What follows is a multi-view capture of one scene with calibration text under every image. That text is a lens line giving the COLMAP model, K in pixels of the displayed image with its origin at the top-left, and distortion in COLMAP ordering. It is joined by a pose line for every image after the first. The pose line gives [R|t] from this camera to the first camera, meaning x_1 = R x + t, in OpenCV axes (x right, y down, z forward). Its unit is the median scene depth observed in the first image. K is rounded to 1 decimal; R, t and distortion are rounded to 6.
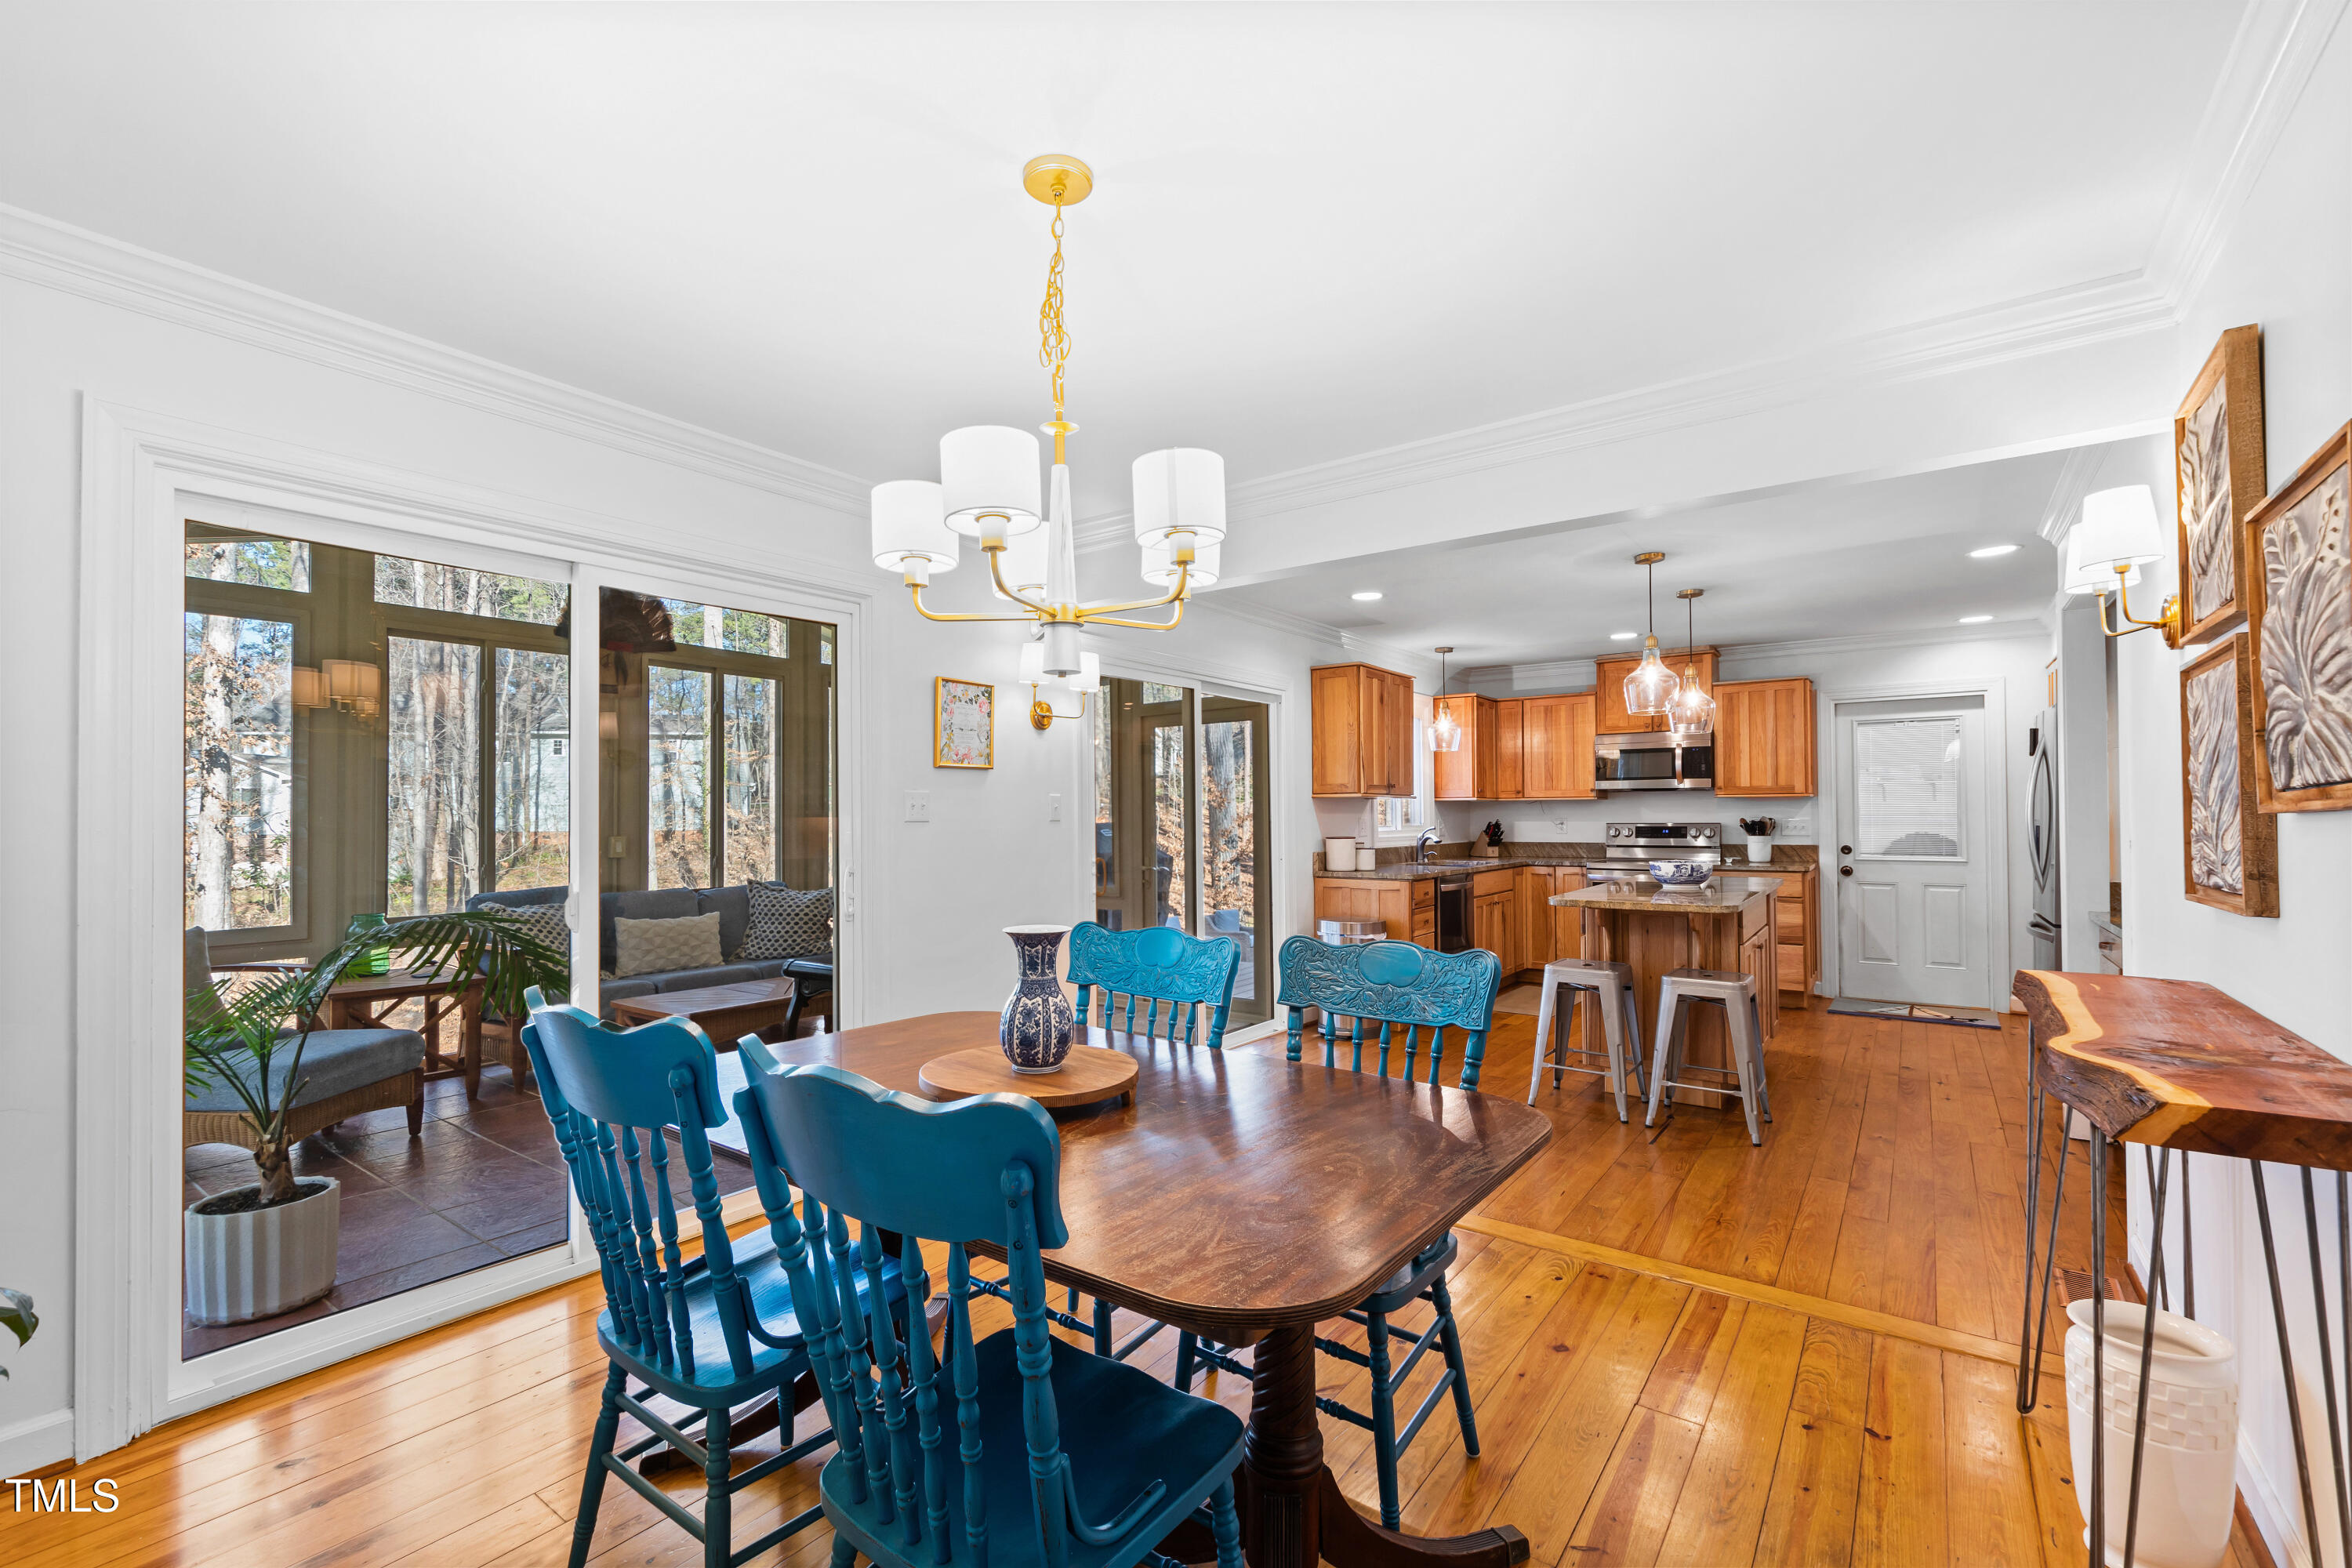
lens RADIAL K [[1017.1, 0, 1174.6], [0, 1017.1, 805.1], [0, 0, 1]] dist [0.008986, -0.002196]
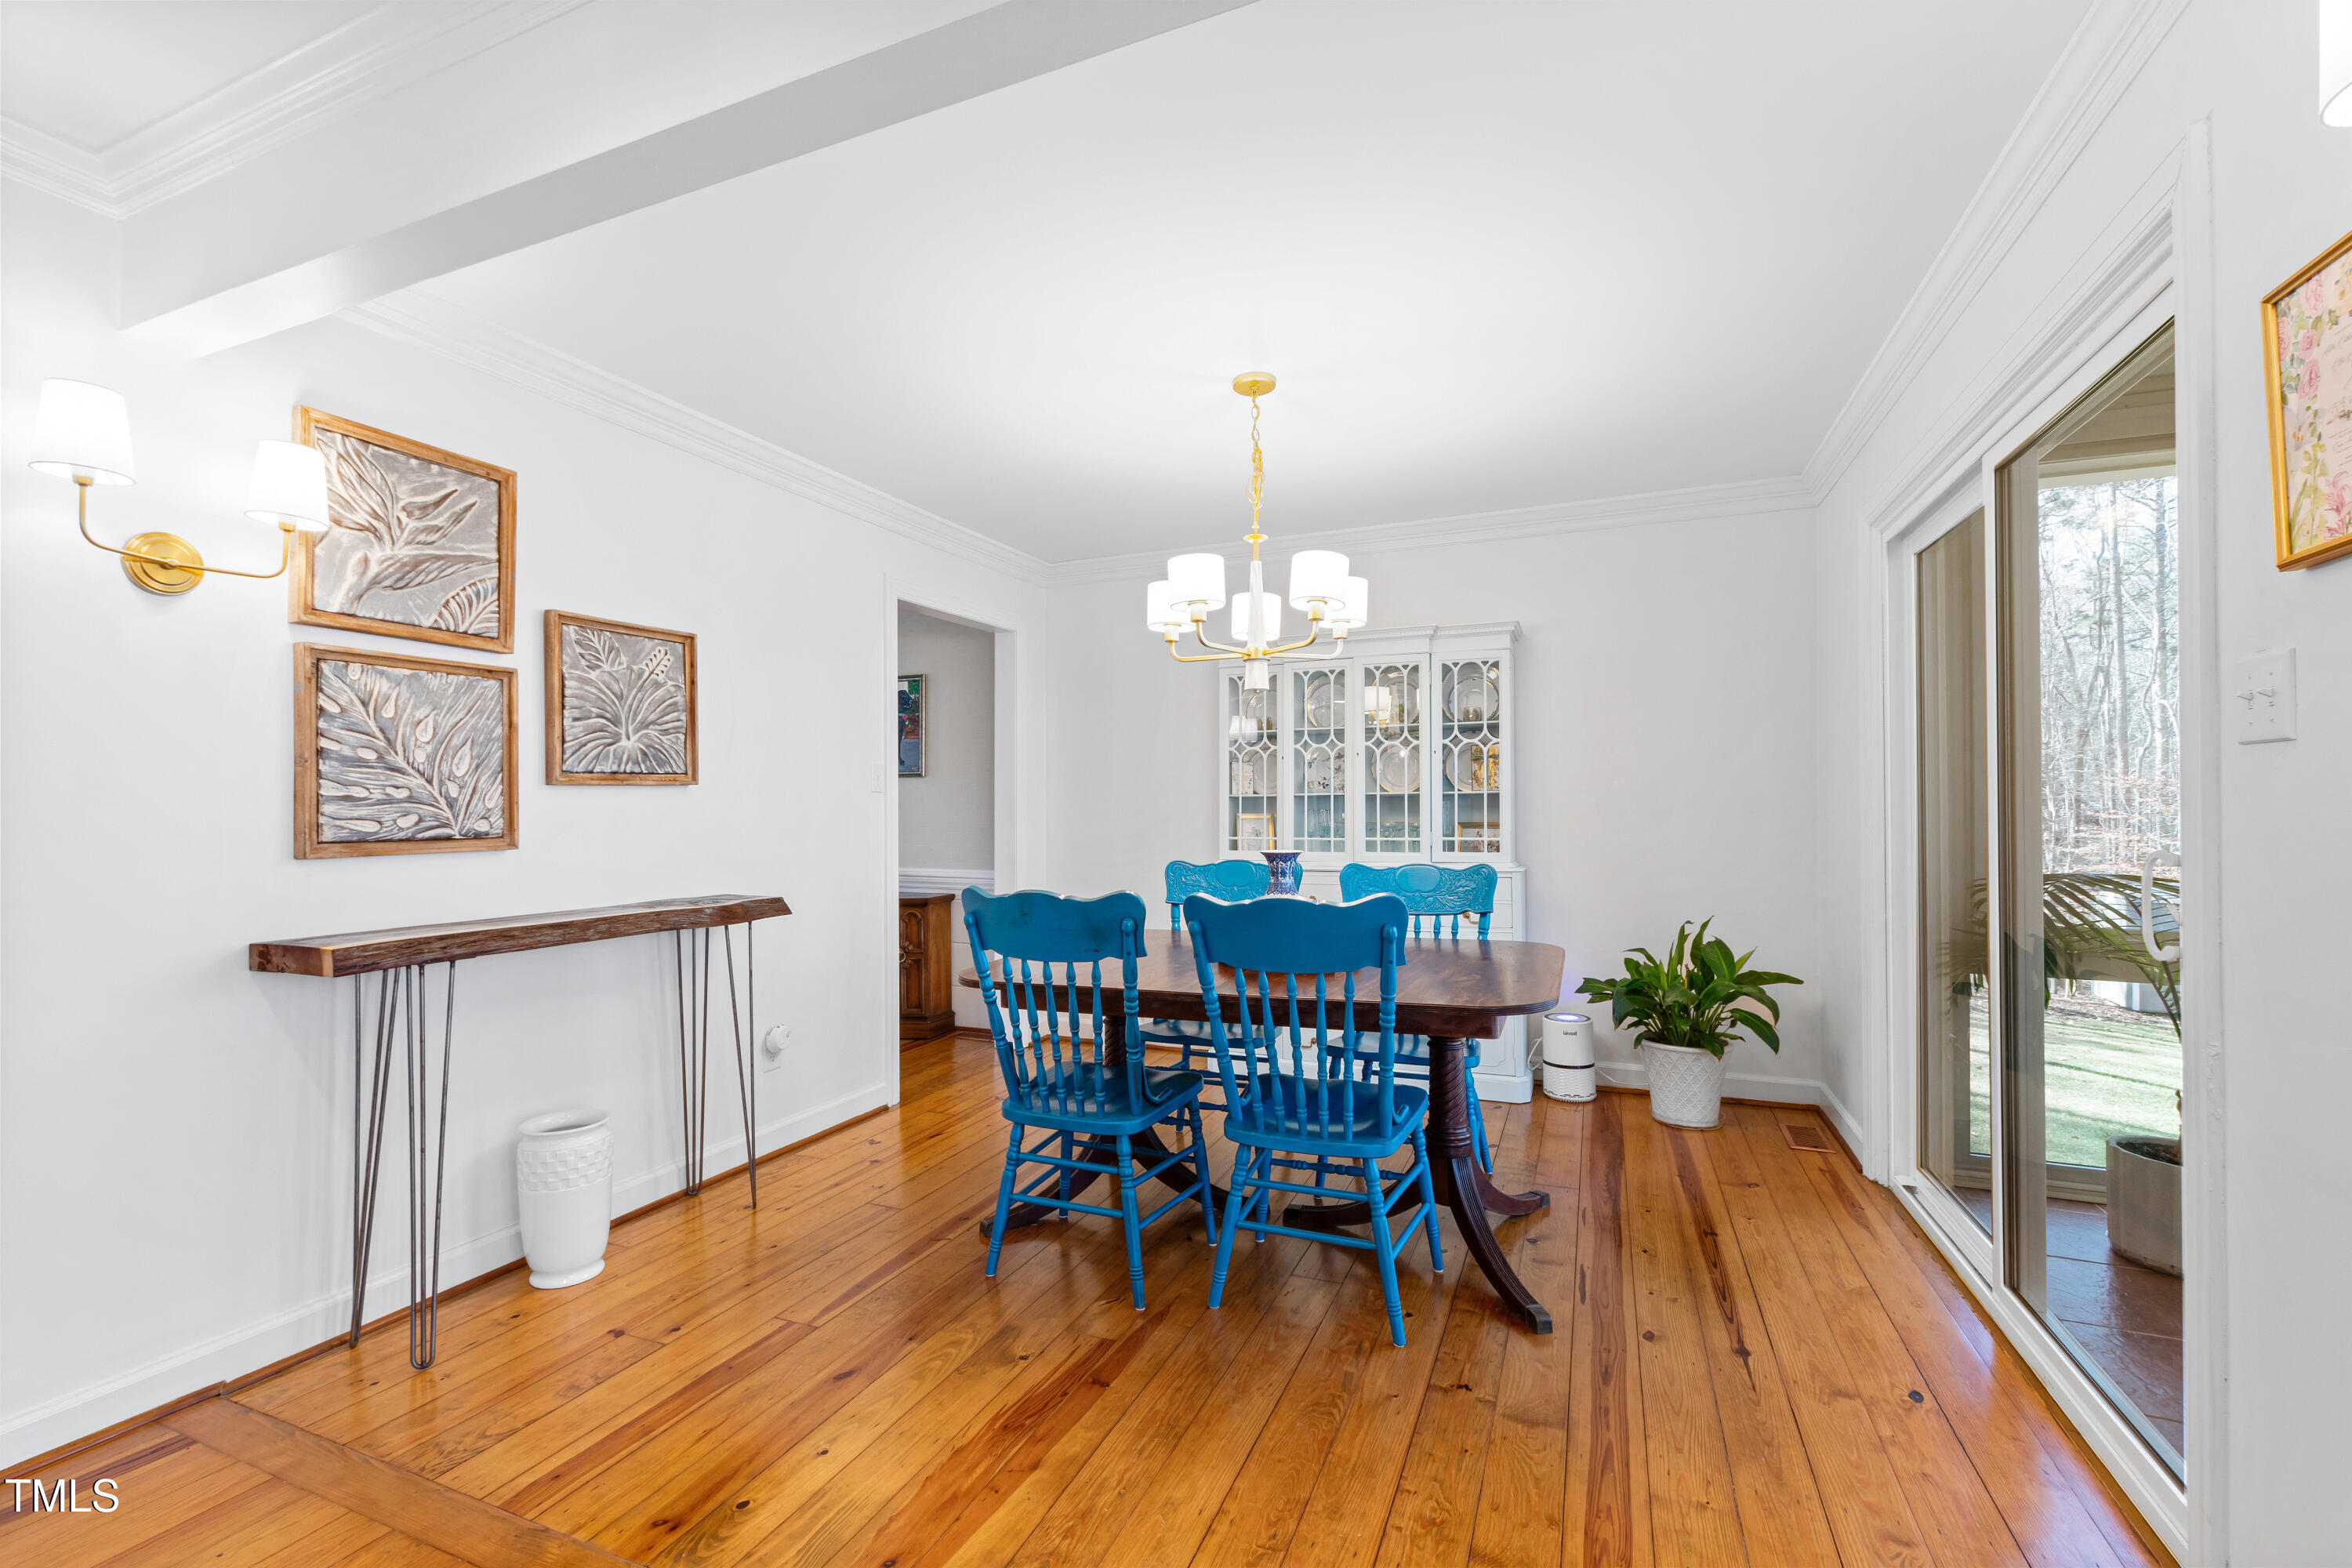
lens RADIAL K [[1017.1, 0, 1153.6], [0, 1017.1, 804.9], [0, 0, 1]] dist [0.008986, -0.002196]
pose [[-0.977808, 0.011138, -0.209205, 0.105139], [0.014708, 0.999771, -0.015517, 0.019584], [0.208985, -0.018250, -0.977749, 0.675244]]
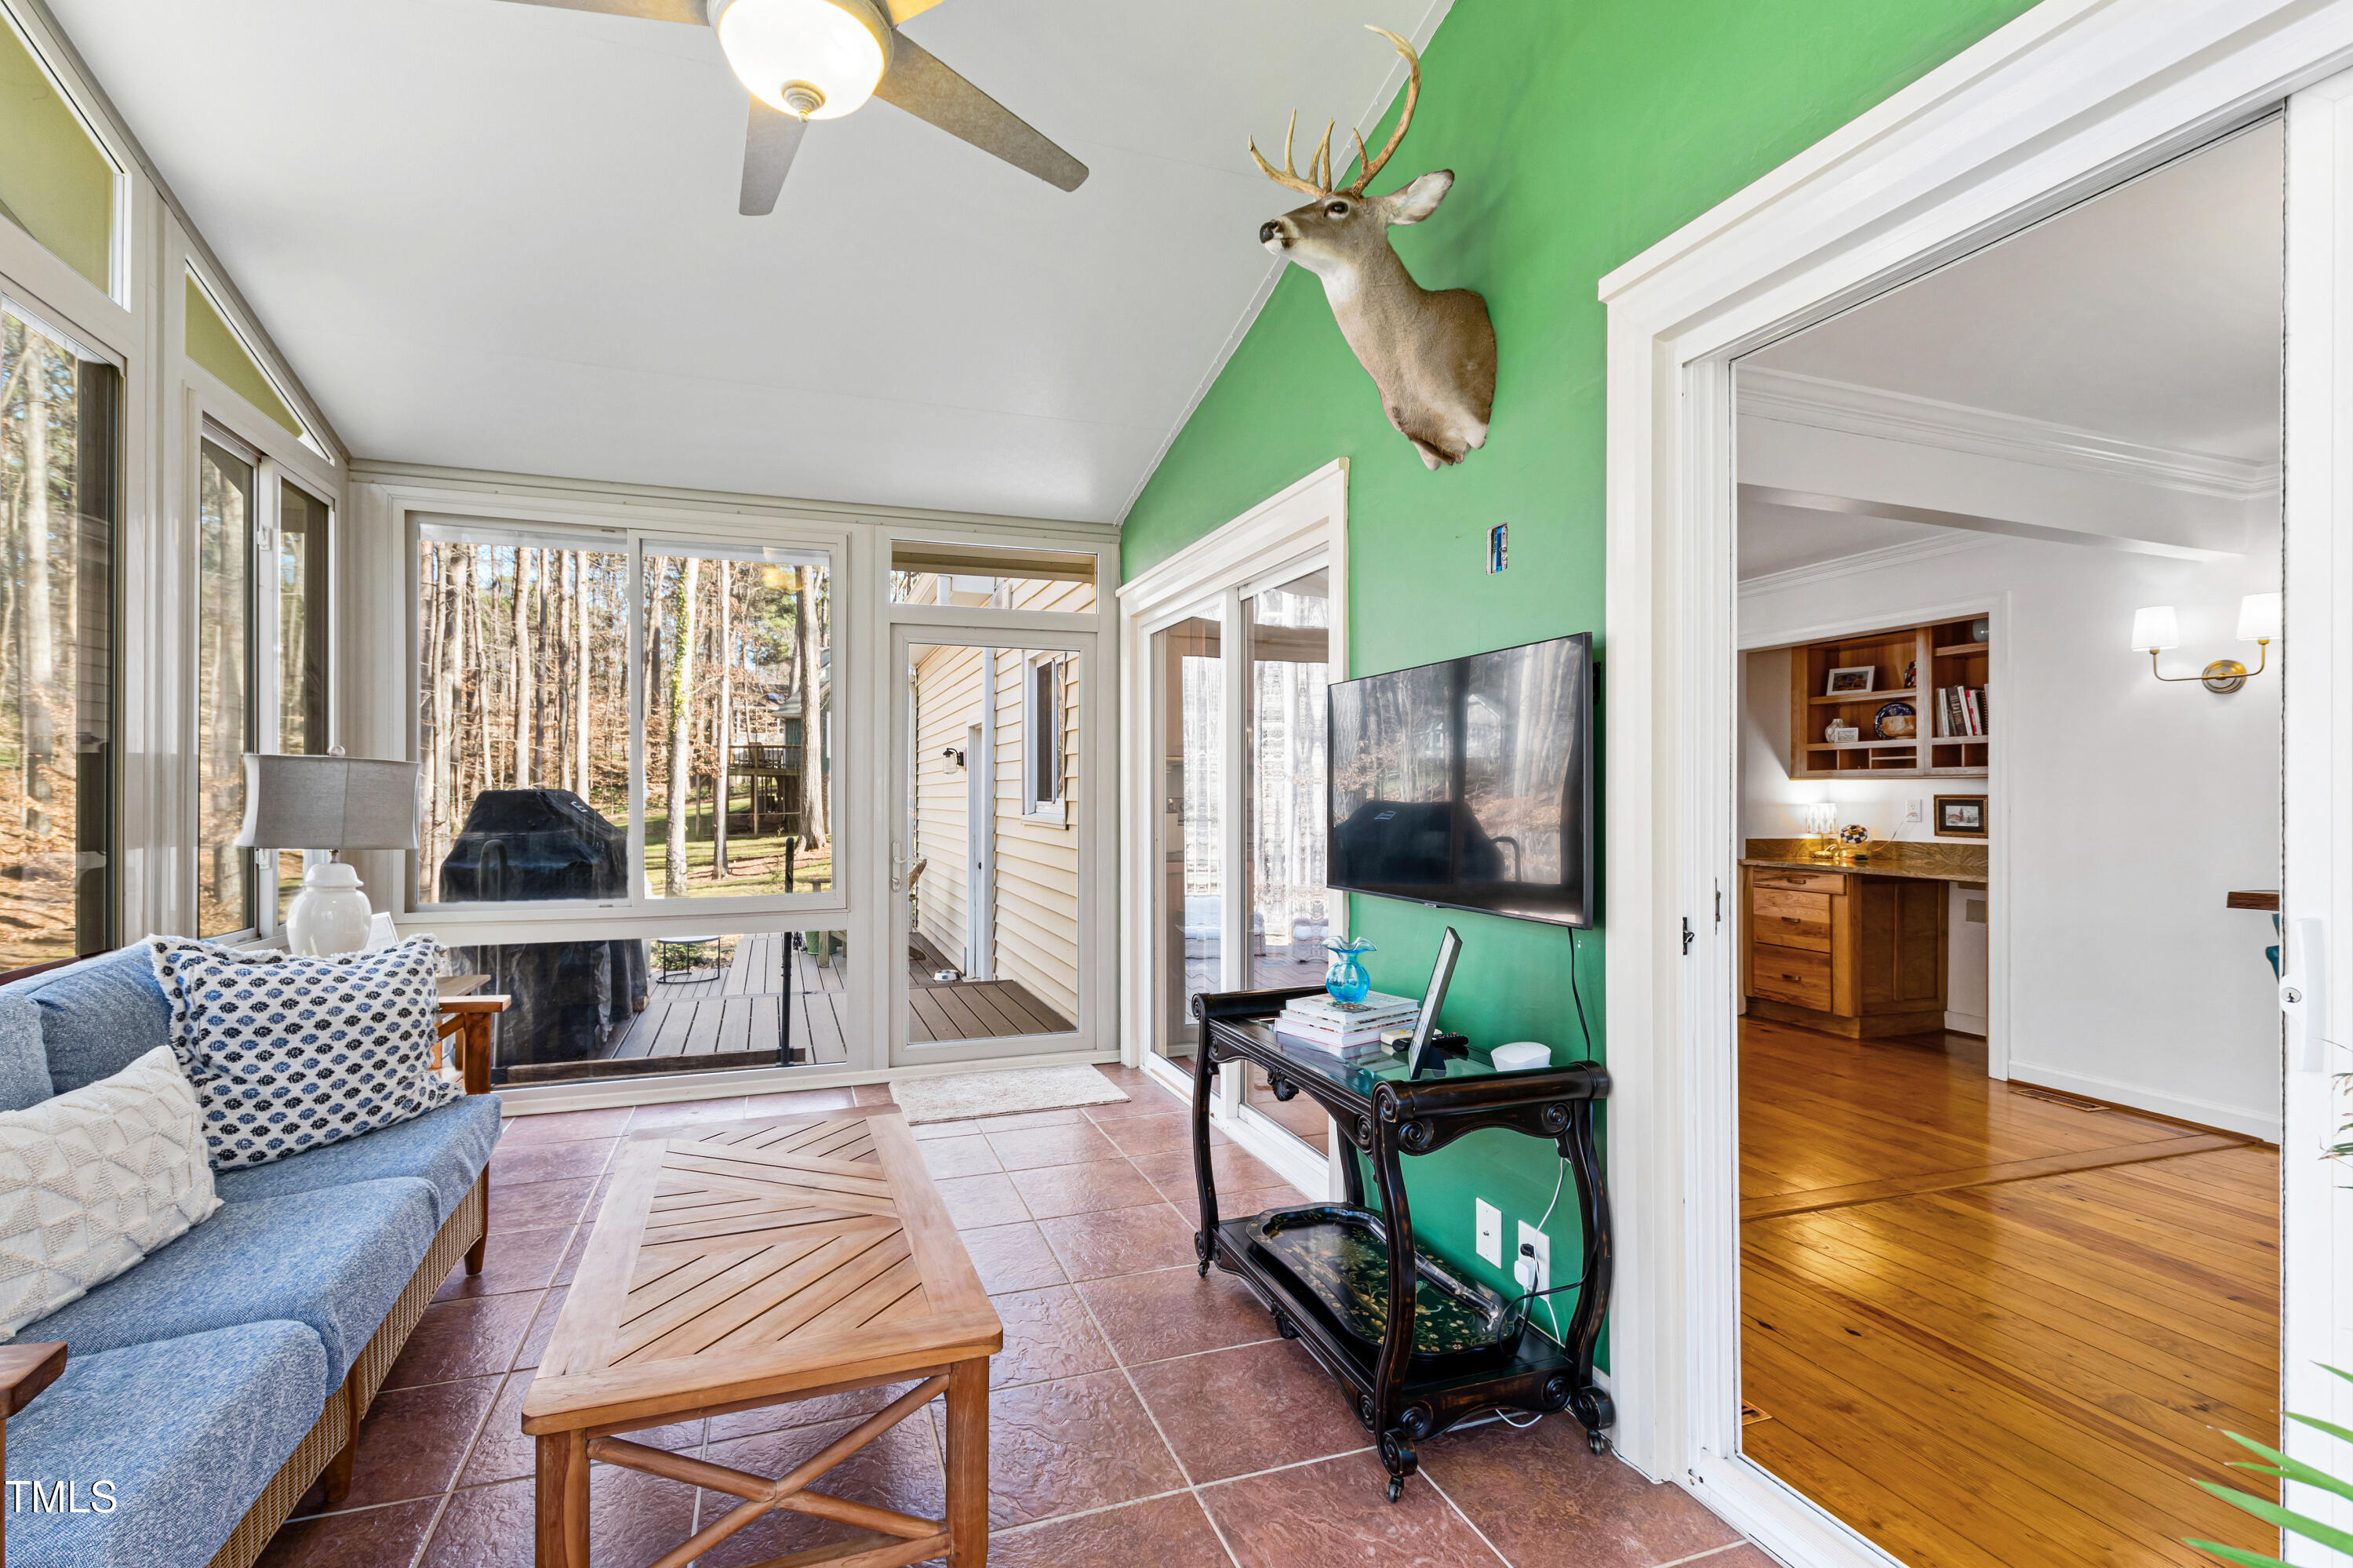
lens RADIAL K [[1017.6, 0, 1166.1], [0, 1017.6, 776.8], [0, 0, 1]] dist [0.008986, -0.002196]
pose [[0.570792, 0.025715, 0.820692, -0.445409], [-0.023664, 0.999609, -0.014863, 0.015884], [-0.820753, -0.010937, 0.571178, 0.478528]]
